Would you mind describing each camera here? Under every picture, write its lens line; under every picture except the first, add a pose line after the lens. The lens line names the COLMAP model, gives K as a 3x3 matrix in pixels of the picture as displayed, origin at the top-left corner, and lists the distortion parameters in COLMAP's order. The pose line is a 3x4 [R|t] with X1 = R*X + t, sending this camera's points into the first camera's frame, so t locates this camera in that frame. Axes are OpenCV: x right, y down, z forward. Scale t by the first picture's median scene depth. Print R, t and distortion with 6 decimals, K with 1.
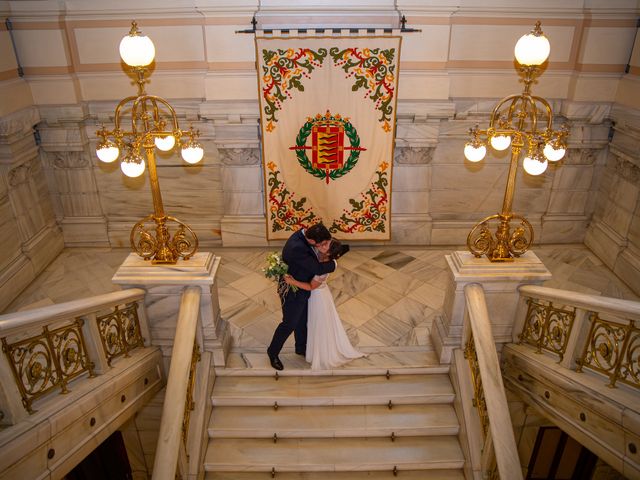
lens RADIAL K [[485.1, 0, 328.8], [0, 485.1, 223.9], [0, 0, 1]] dist [-0.122676, 0.094854]
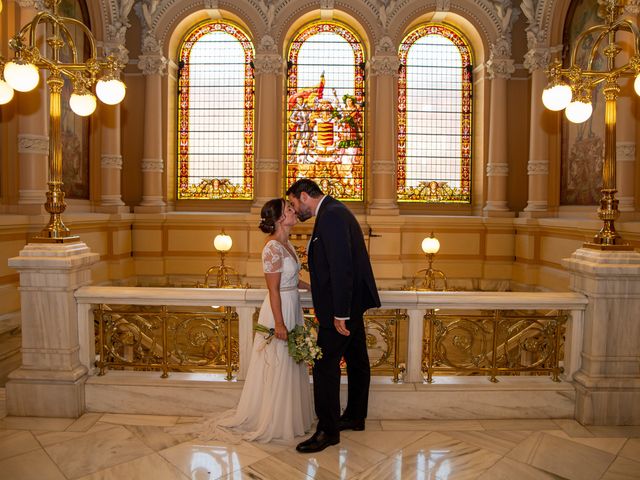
lens RADIAL K [[511.1, 0, 321.0], [0, 511.1, 229.5], [0, 0, 1]] dist [-0.109393, 0.082958]
pose [[0.999785, 0.014835, -0.014464, 0.008608], [-0.019266, 0.922494, -0.385530, 0.248633], [0.007624, 0.385725, 0.922582, -0.618108]]
